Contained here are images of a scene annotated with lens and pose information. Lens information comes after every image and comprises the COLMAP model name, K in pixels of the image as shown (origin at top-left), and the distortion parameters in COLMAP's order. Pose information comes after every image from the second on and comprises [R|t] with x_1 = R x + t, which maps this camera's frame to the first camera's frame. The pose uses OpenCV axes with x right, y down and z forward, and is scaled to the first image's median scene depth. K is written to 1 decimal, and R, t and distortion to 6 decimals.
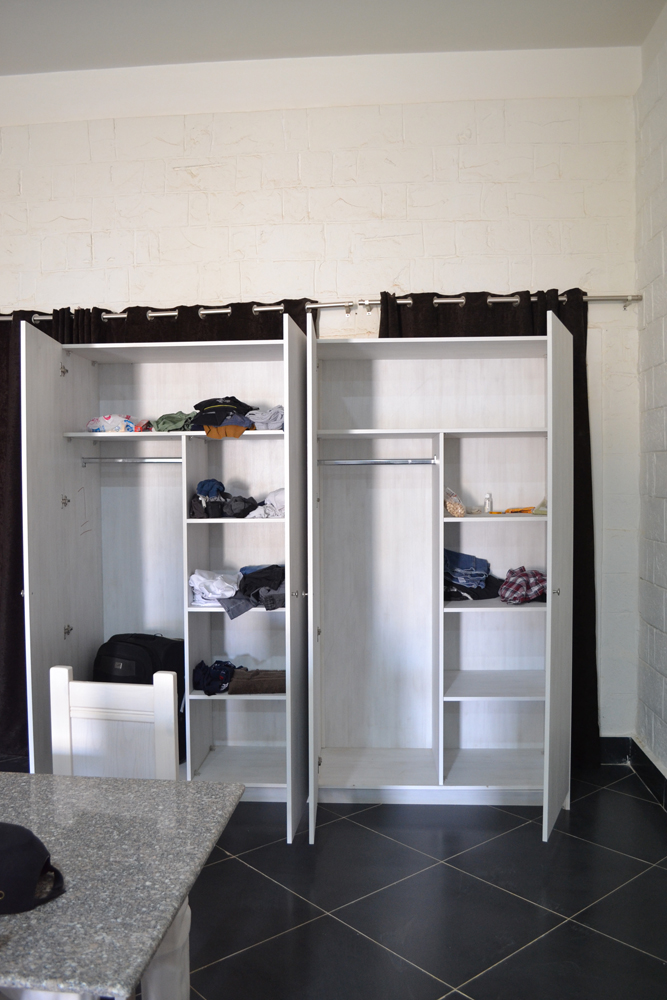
lens RADIAL K [[796.3, 0, 335.1], [0, 796.3, 514.7], [0, 0, 1]] dist [-0.069686, 0.004327]
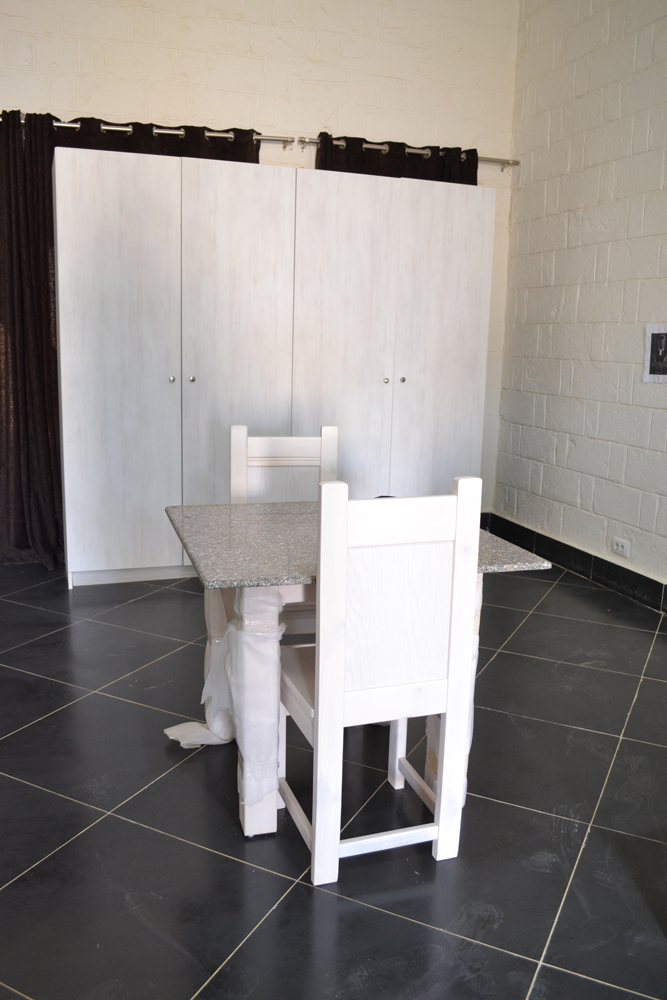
lens RADIAL K [[827.3, 0, 333.5], [0, 827.3, 500.0], [0, 0, 1]] dist [-0.086111, 0.021119]
pose [[0.923025, -0.043515, 0.382272, -0.388599], [-0.017817, 0.987683, 0.155449, 0.056030], [-0.384328, -0.150295, 0.910881, -0.142042]]
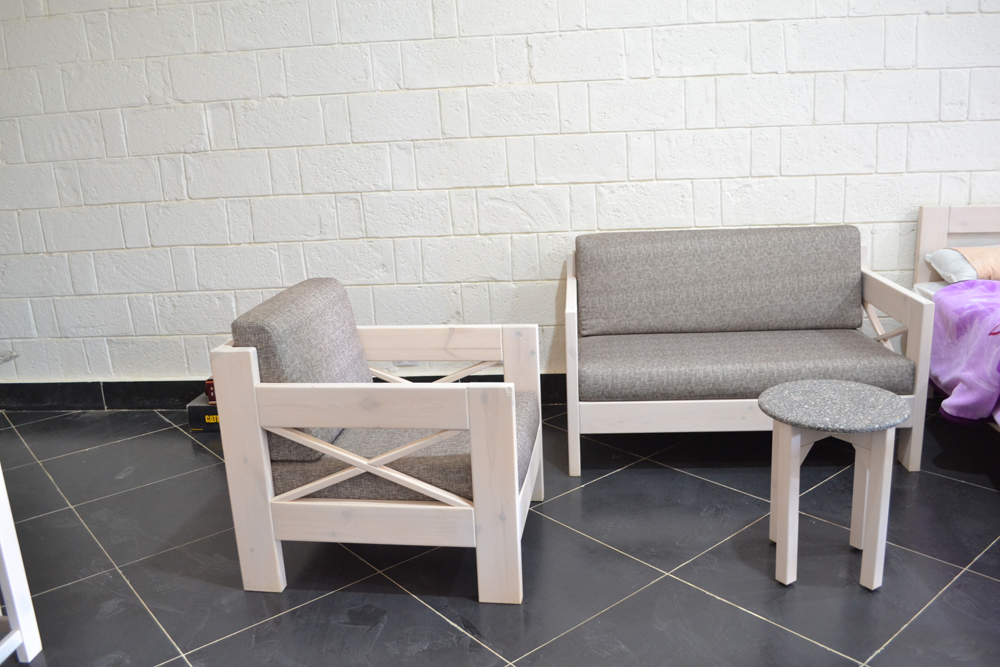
lens RADIAL K [[827.3, 0, 500.0], [0, 827.3, 333.5], [0, 0, 1]] dist [-0.086111, 0.021119]
pose [[0.015622, -0.240914, 0.970421, -0.573115], [0.079035, 0.967800, 0.238991, 0.058839], [-0.996749, 0.072963, 0.034159, -0.068818]]
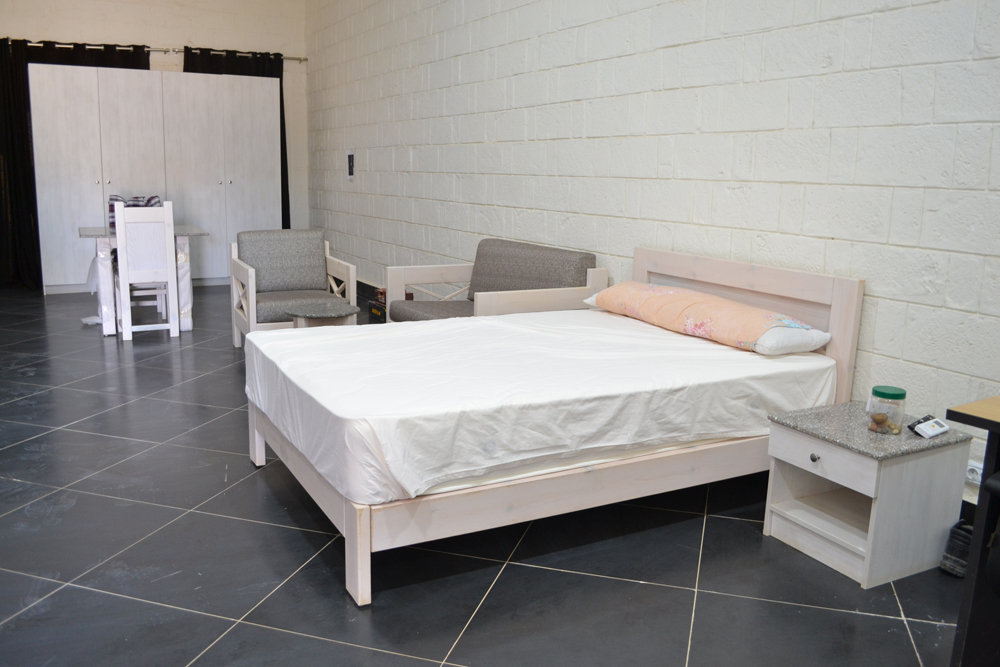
lens RADIAL K [[827.3, 0, 500.0], [0, 827.3, 333.5], [0, 0, 1]] dist [-0.086111, 0.021119]
pose [[0.837835, -0.078373, 0.540269, -0.440105], [-0.009865, 0.987307, 0.158519, 0.110338], [-0.545834, -0.138142, 0.826427, -1.255324]]
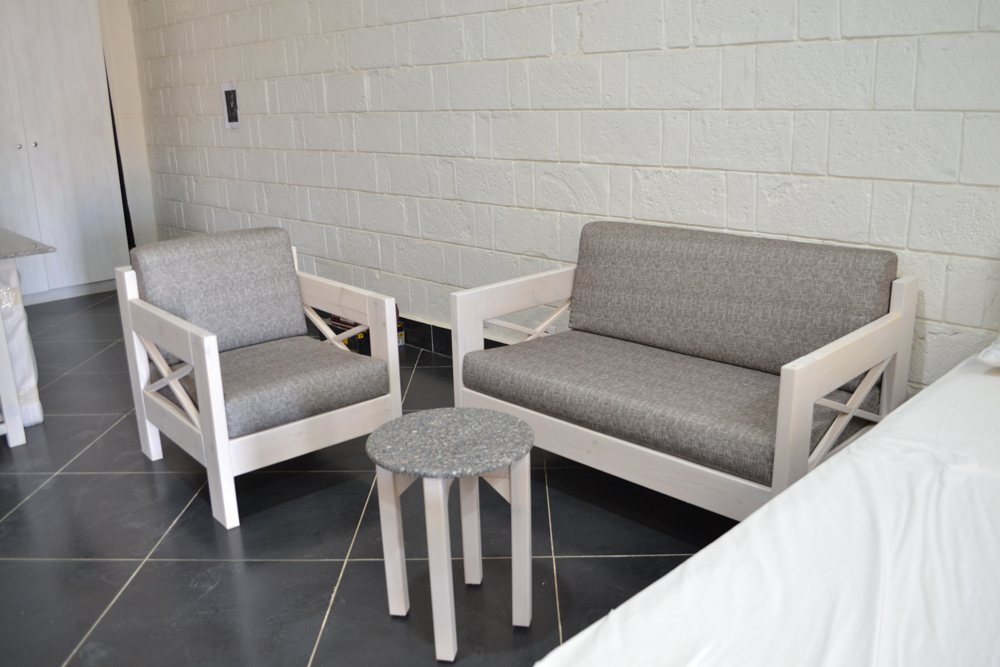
lens RADIAL K [[827.3, 0, 500.0], [0, 827.3, 333.5], [0, 0, 1]] dist [-0.086111, 0.021119]
pose [[0.662440, -0.215344, 0.717496, -0.366744], [0.045959, 0.967670, 0.247996, 0.075563], [-0.747704, -0.131307, 0.650921, -0.582242]]
